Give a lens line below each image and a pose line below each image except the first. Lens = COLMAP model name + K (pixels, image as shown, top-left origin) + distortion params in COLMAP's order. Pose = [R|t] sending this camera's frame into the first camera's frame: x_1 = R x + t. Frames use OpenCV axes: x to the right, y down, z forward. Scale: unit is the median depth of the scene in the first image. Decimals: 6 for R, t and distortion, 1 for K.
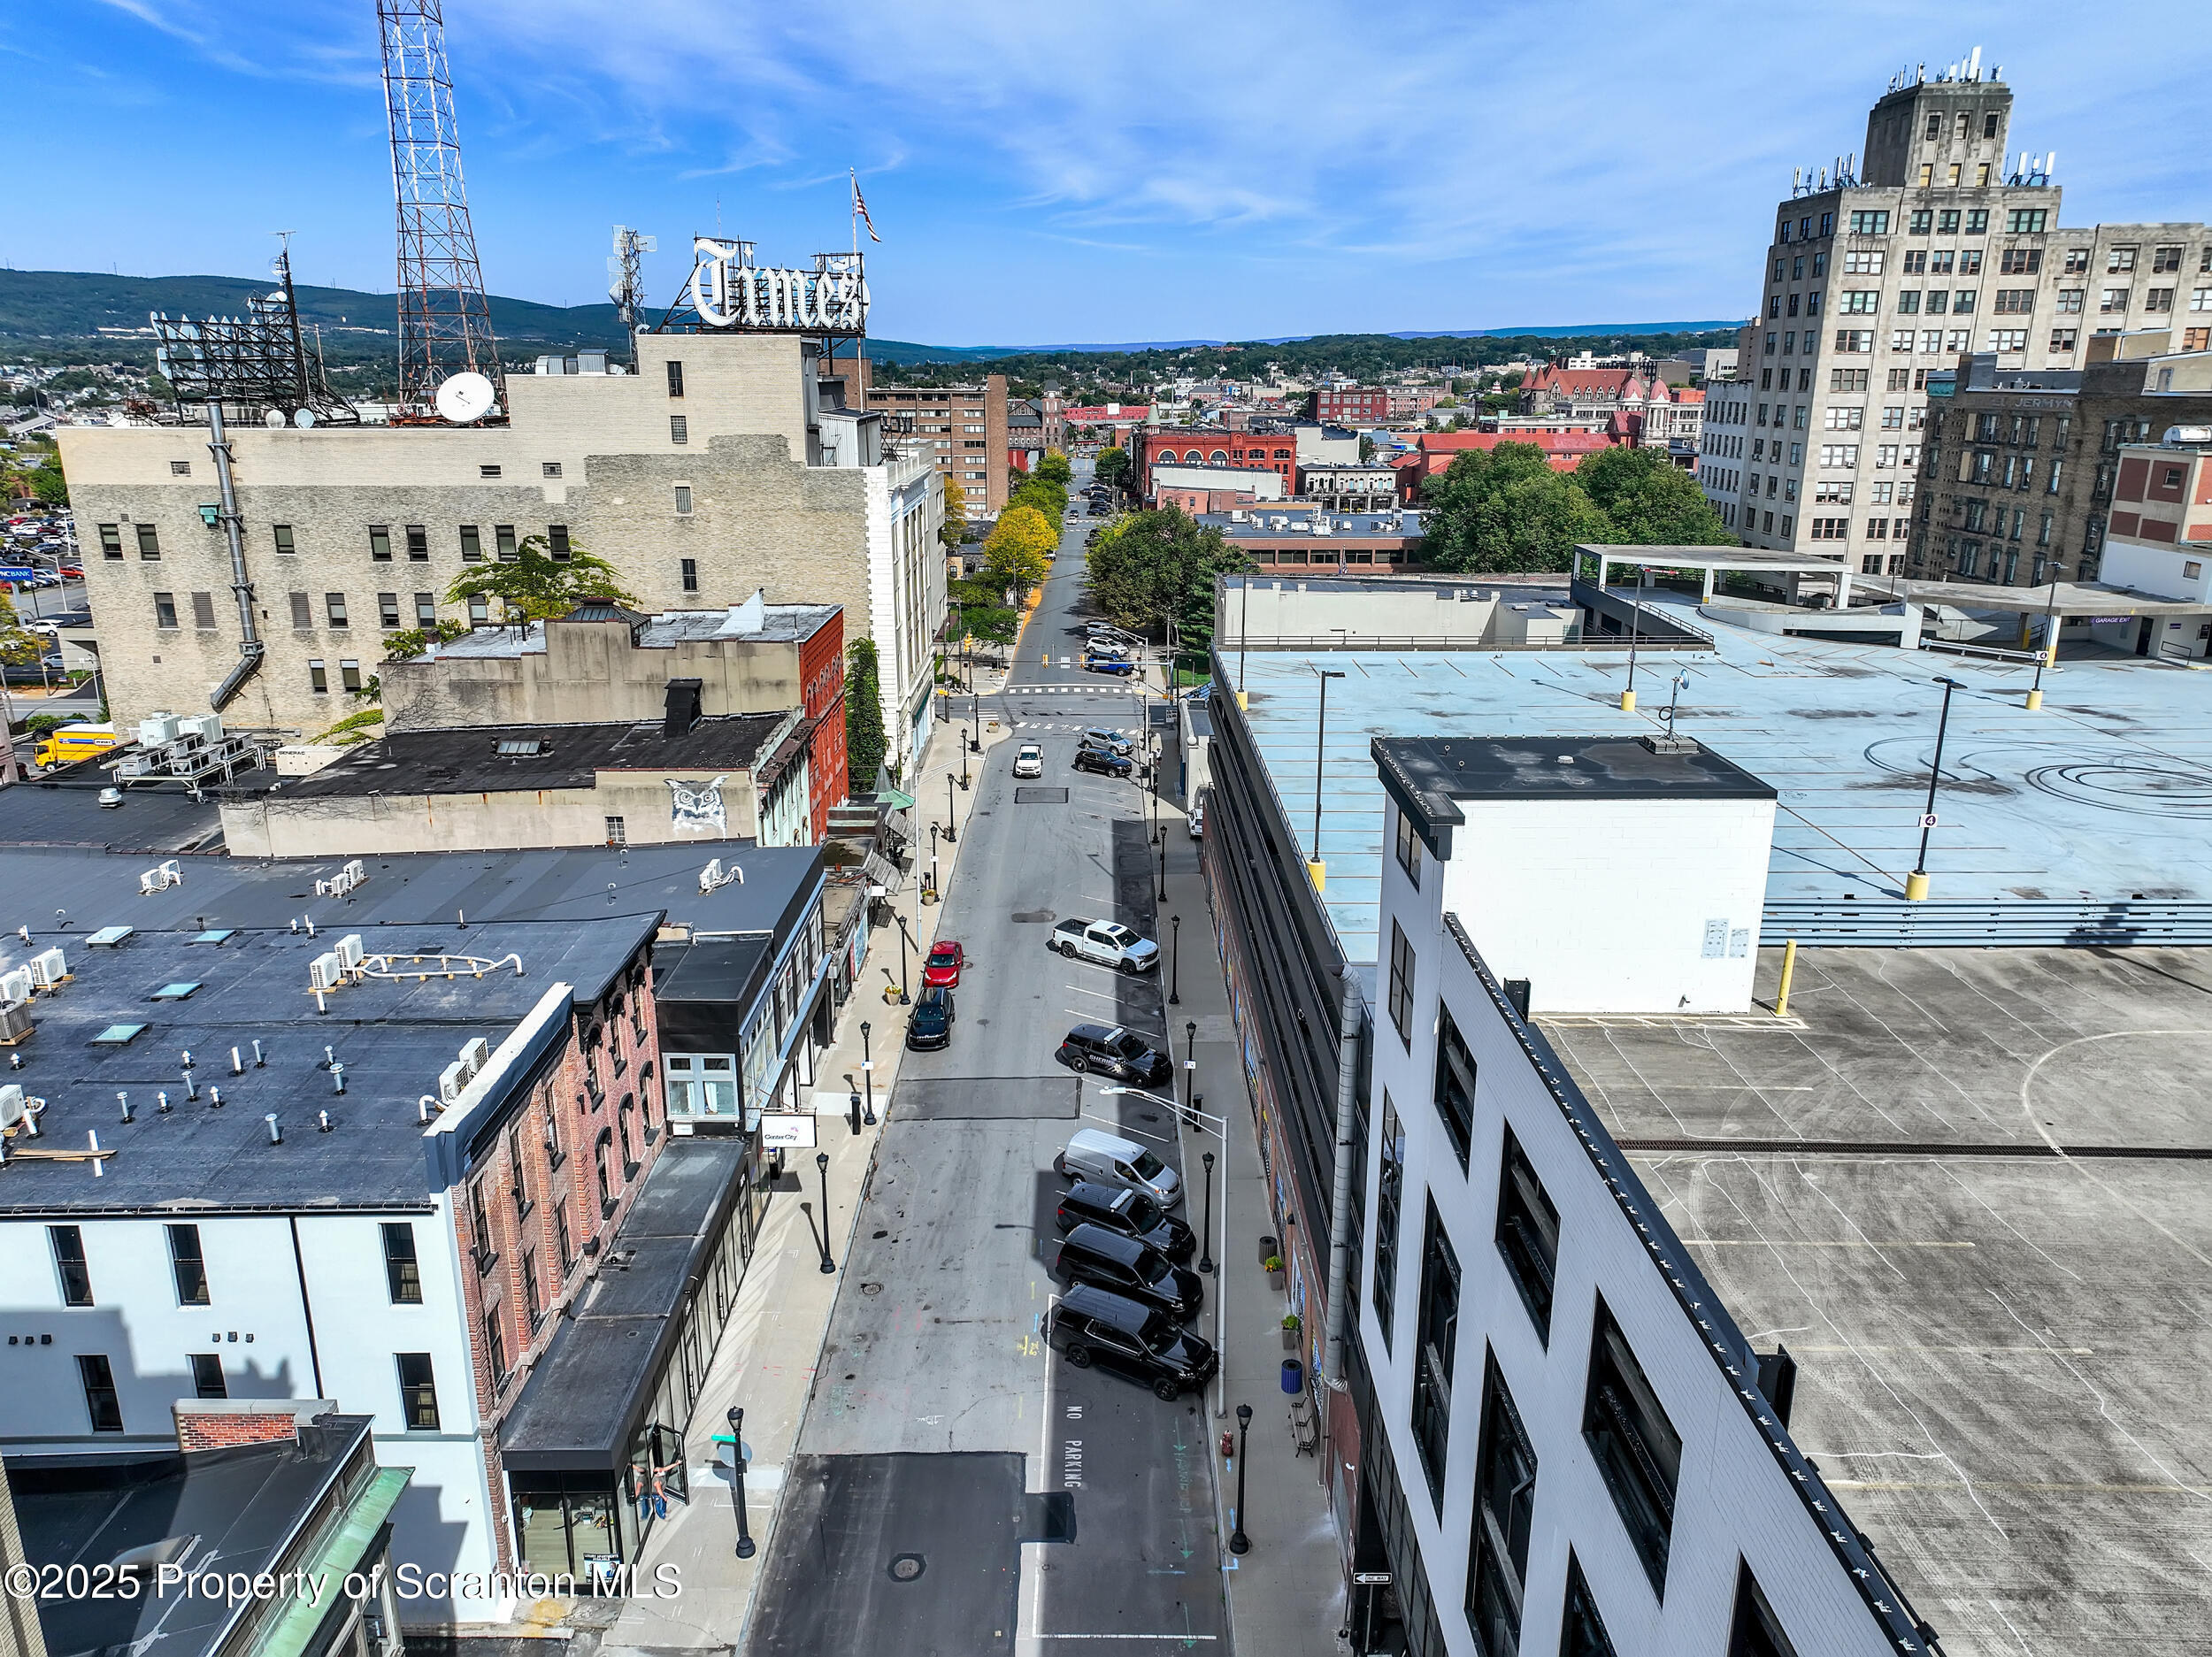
lens RADIAL K [[1552.6, 0, 1116.3], [0, 1552.6, 826.8], [0, 0, 1]] dist [-0.014762, 0.019361]
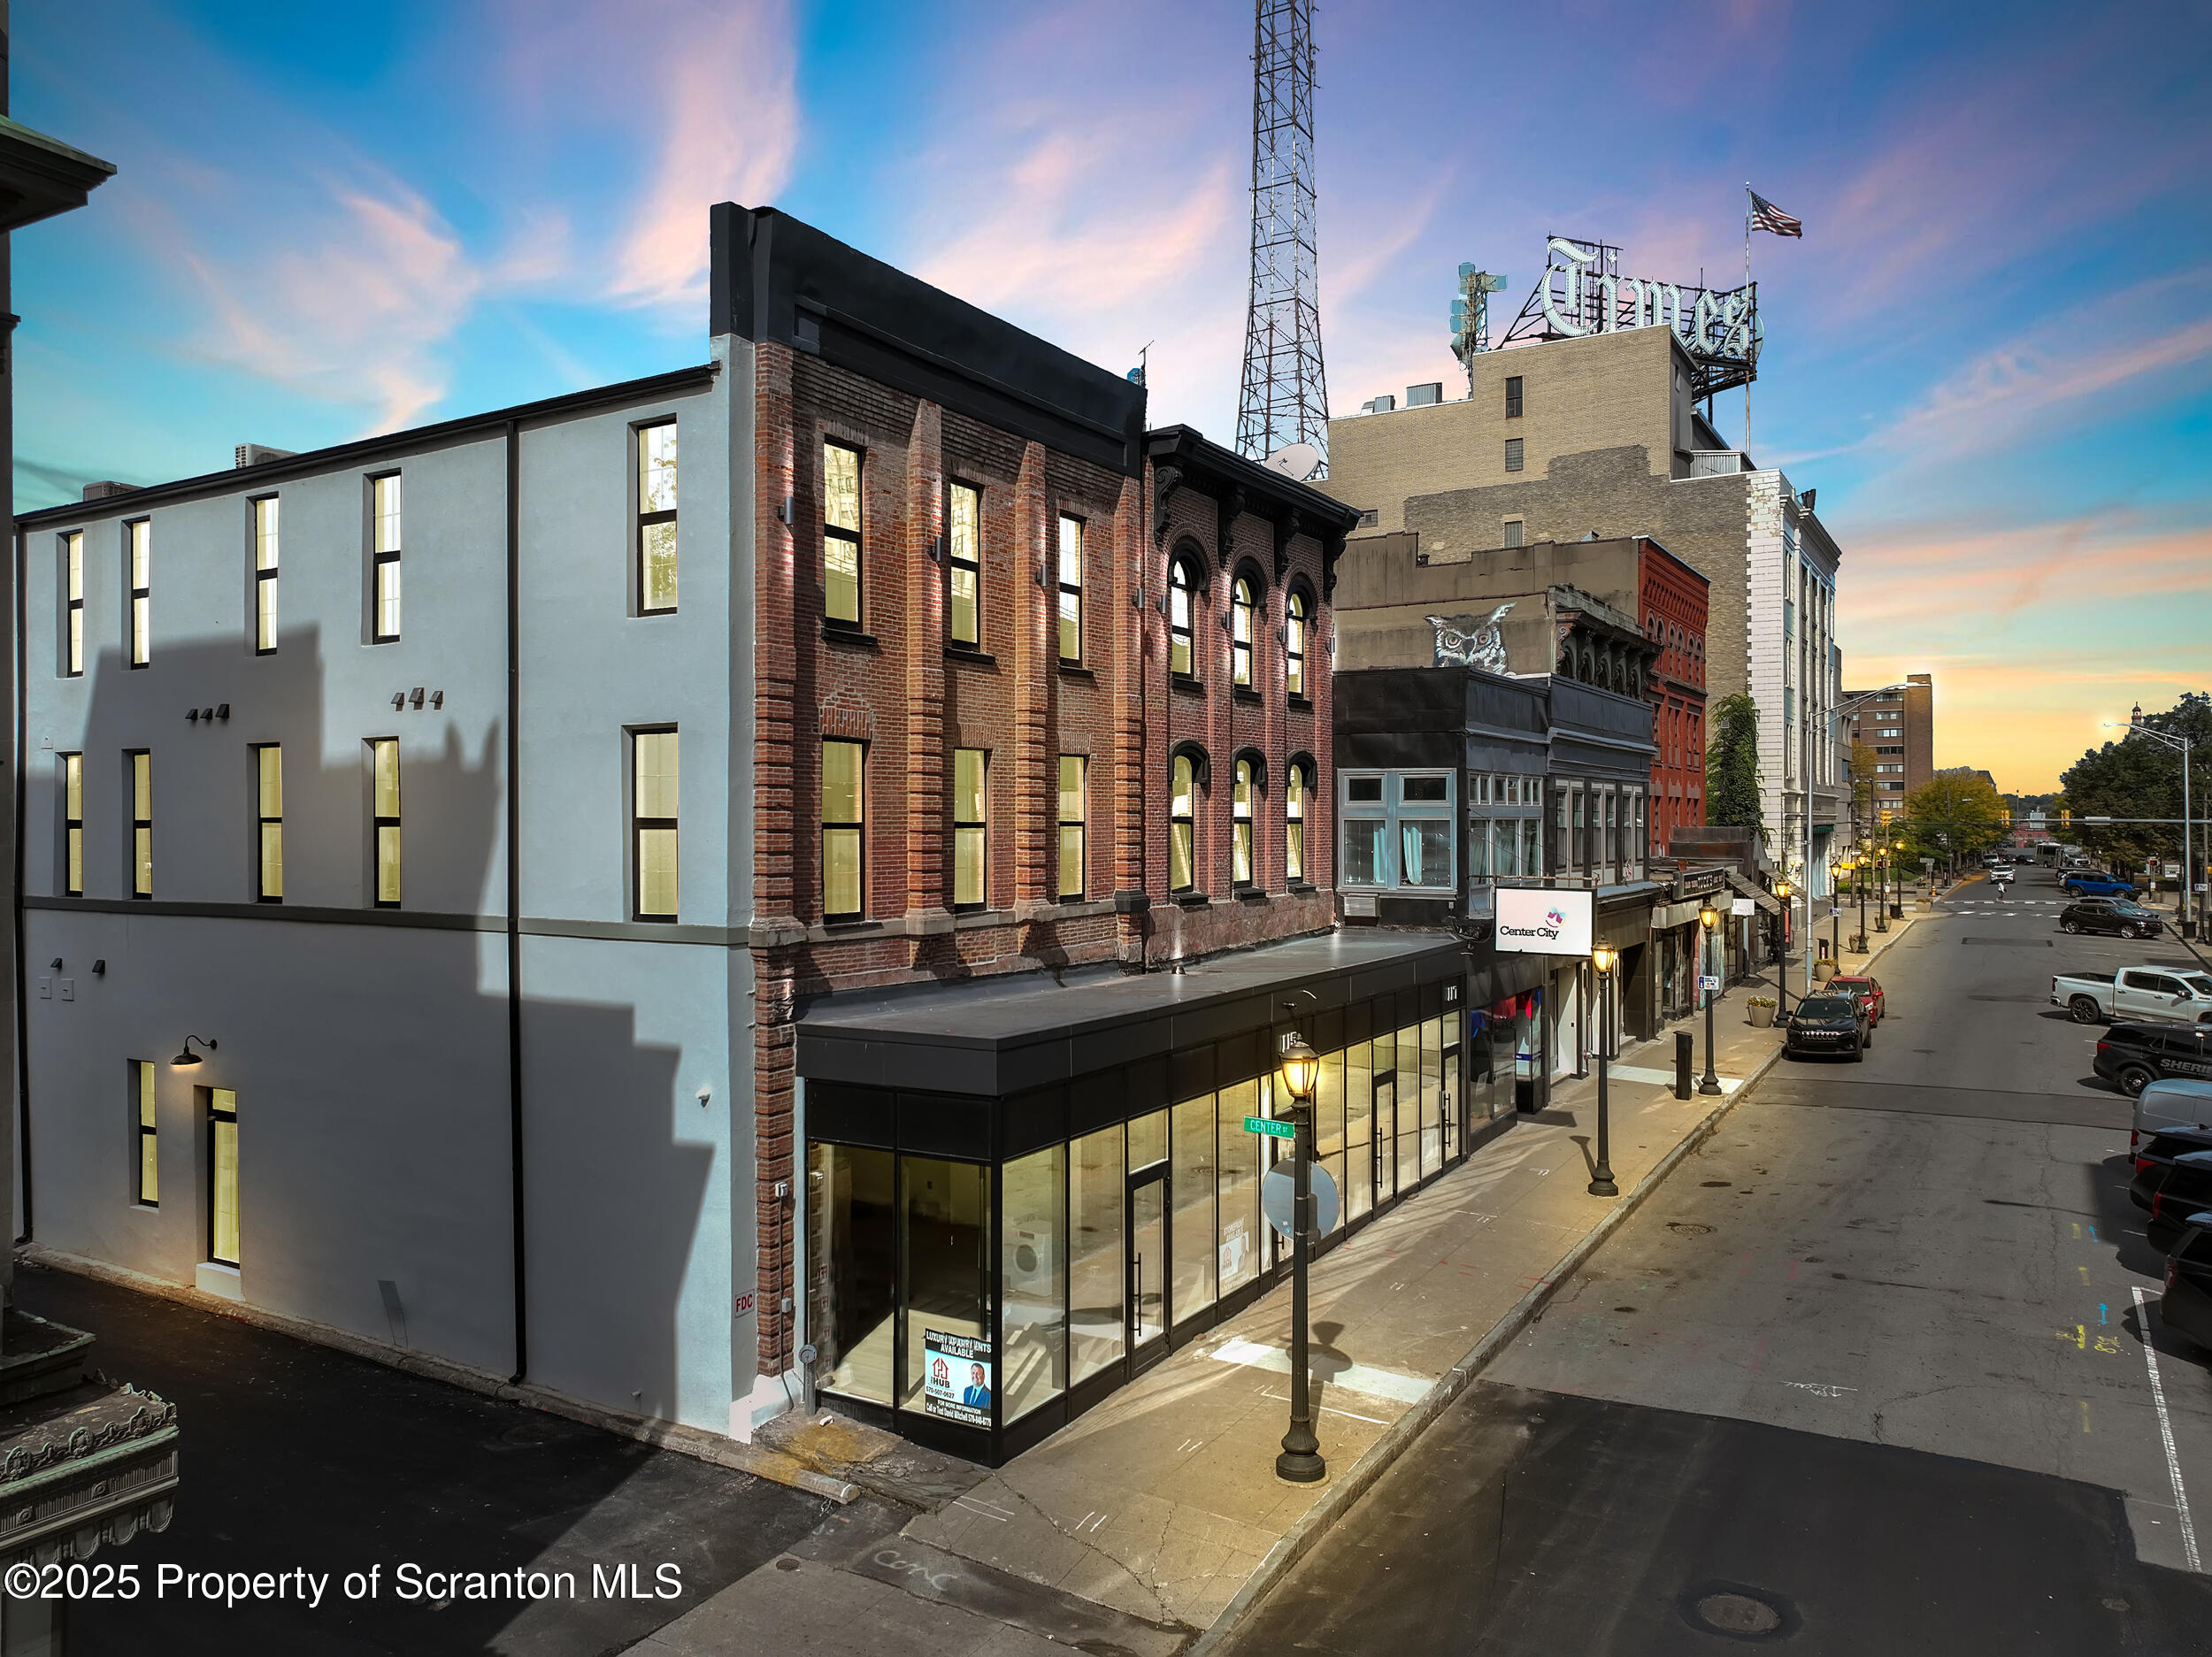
lens RADIAL K [[1544.9, 0, 1099.3], [0, 1544.9, 830.5], [0, 0, 1]] dist [0.008769, 0.000095]
pose [[0.849829, -0.005733, -0.527027, -0.035909], [-0.141774, 0.960599, -0.239060, 0.197078], [0.507632, 0.277879, 0.815532, 0.291335]]
